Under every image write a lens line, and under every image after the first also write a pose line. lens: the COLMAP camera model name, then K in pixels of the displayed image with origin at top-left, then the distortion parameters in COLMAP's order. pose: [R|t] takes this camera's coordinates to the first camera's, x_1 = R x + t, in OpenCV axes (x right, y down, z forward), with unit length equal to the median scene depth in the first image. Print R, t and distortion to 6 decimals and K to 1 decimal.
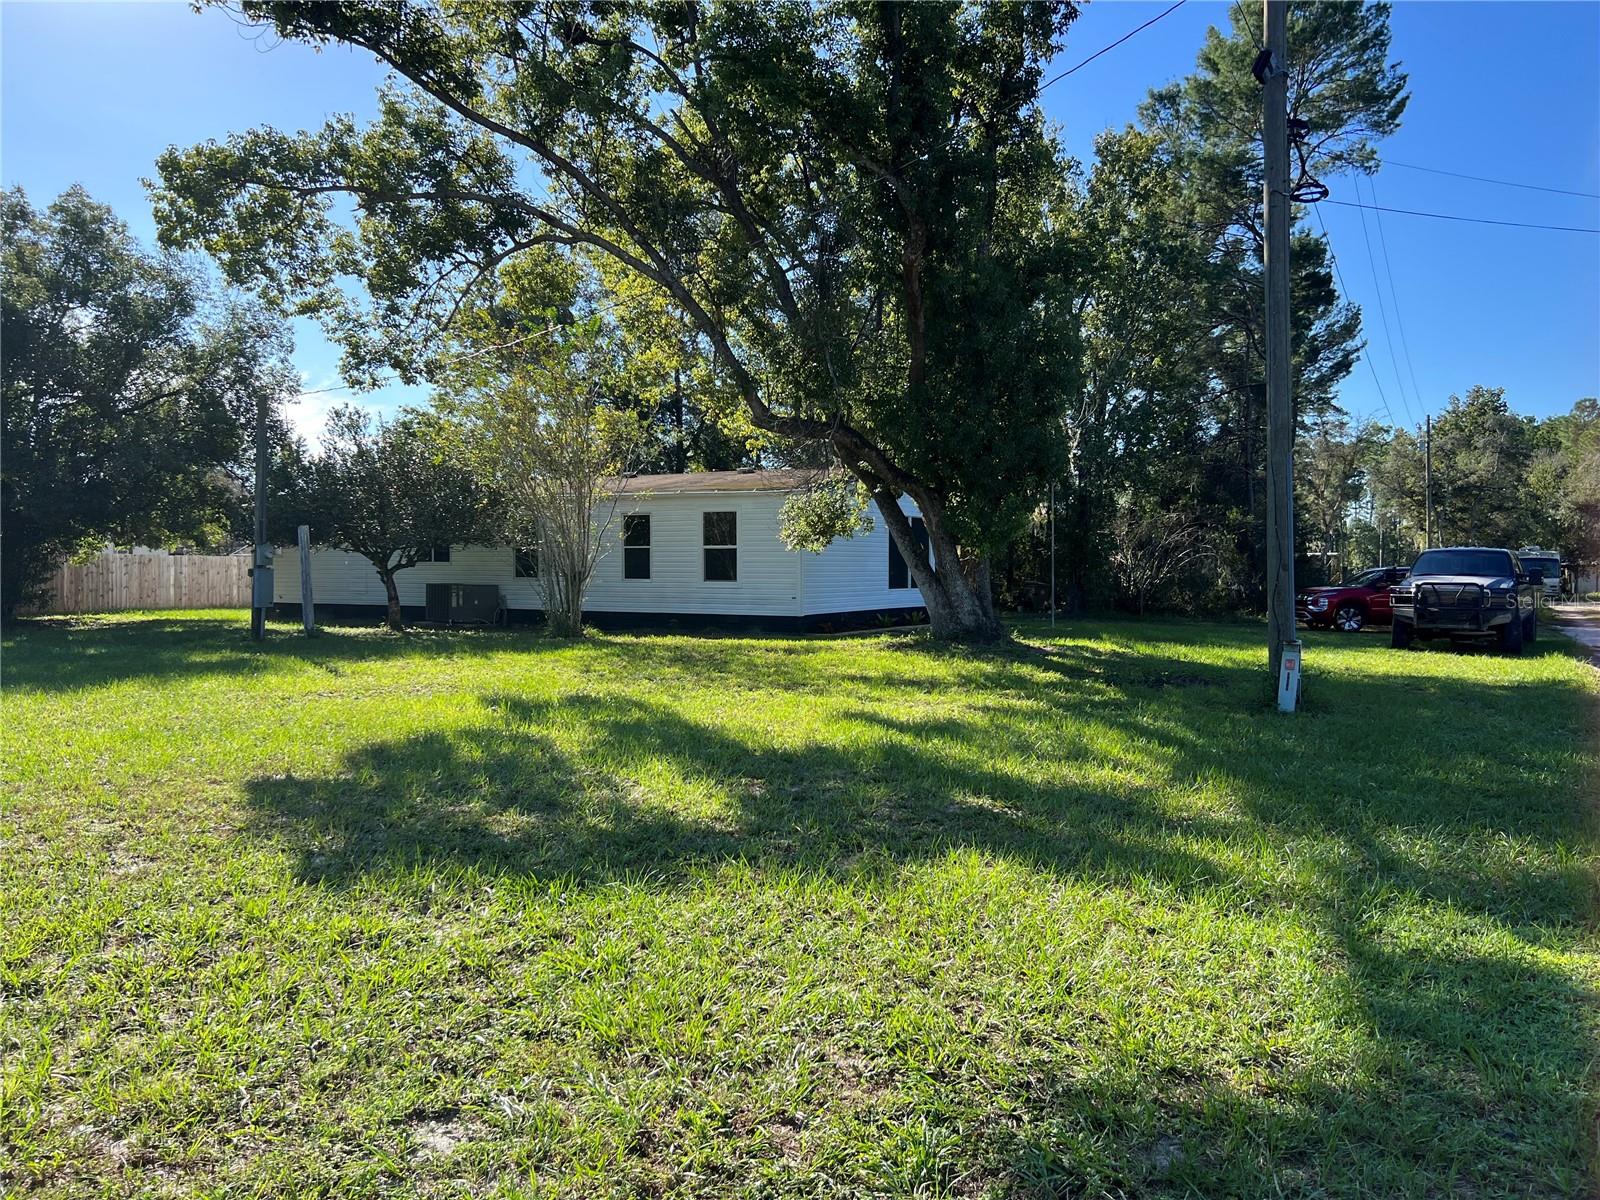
lens RADIAL K [[1202.7, 0, 800.0], [0, 1202.7, 600.0], [0, 0, 1]] dist [0.049967, 0.000782]
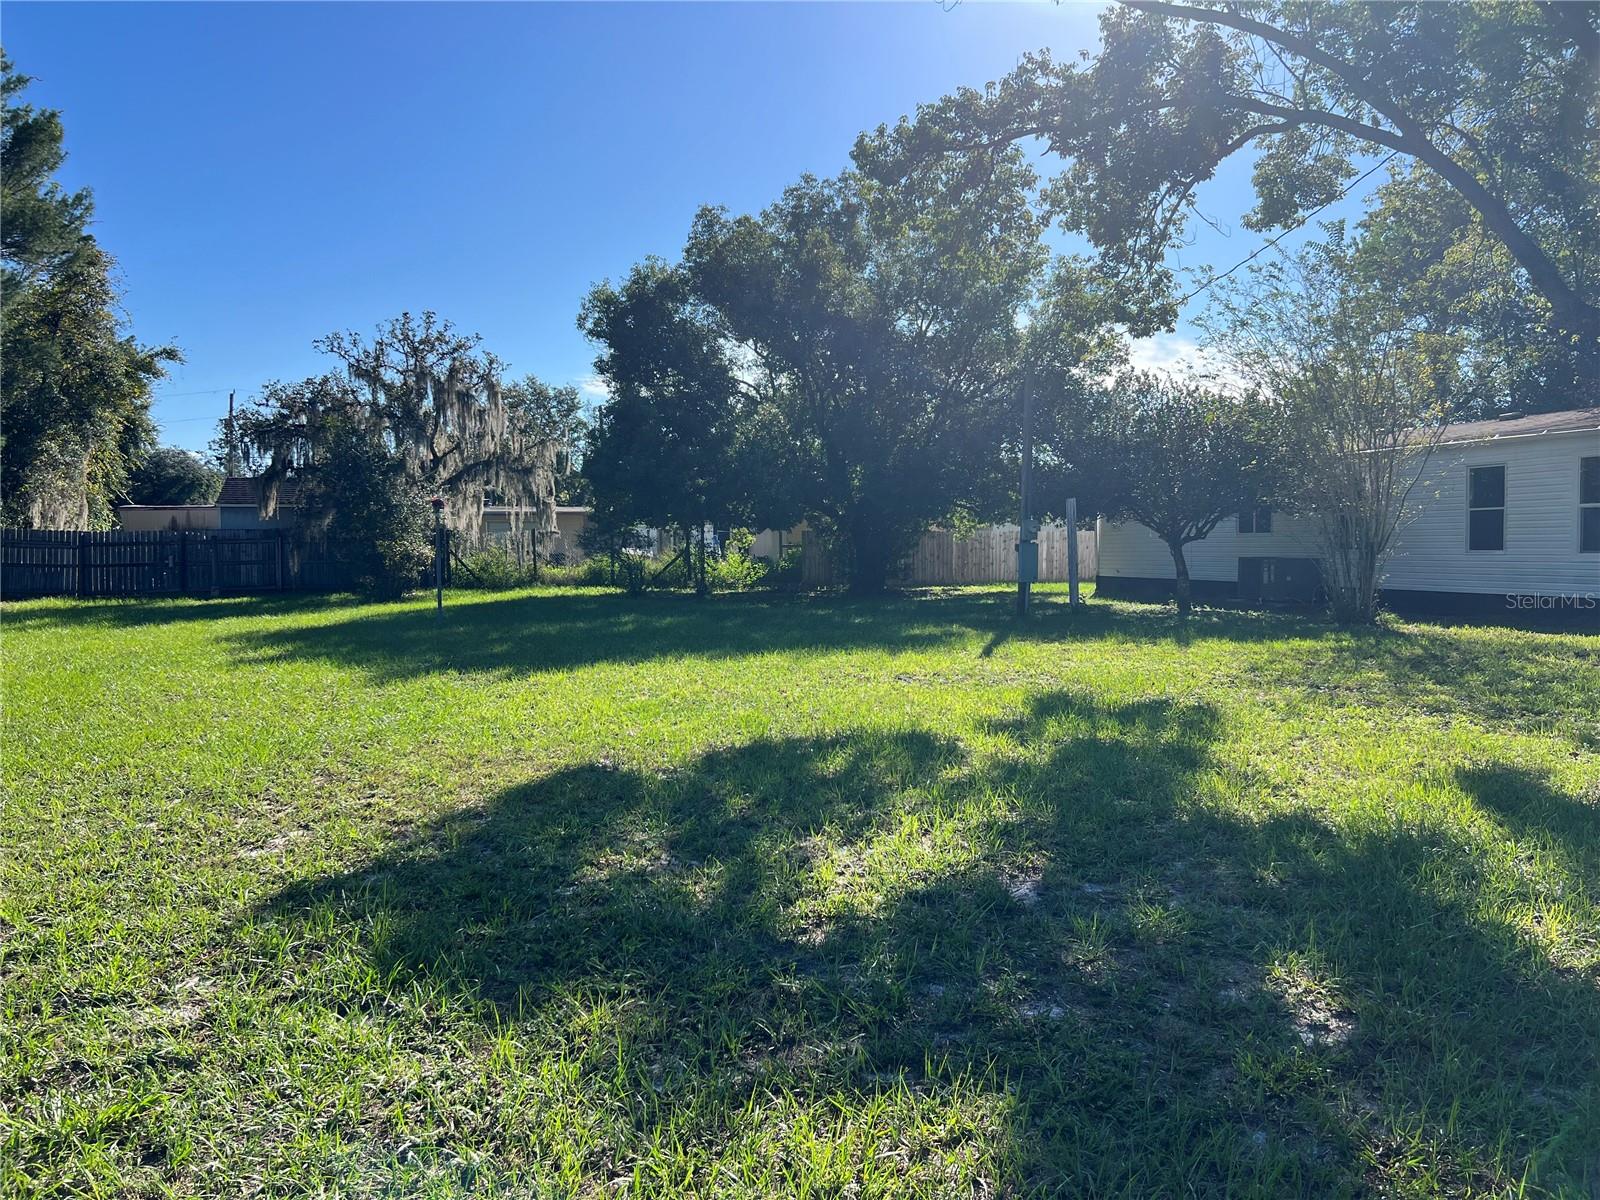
lens RADIAL K [[1202.7, 0, 800.0], [0, 1202.7, 600.0], [0, 0, 1]] dist [0.049967, 0.000782]
pose [[0.738584, 0.019379, -0.673883, 0.071447], [-0.003101, 0.999674, 0.025349, -0.003847], [0.674155, -0.016632, 0.738403, 0.113227]]
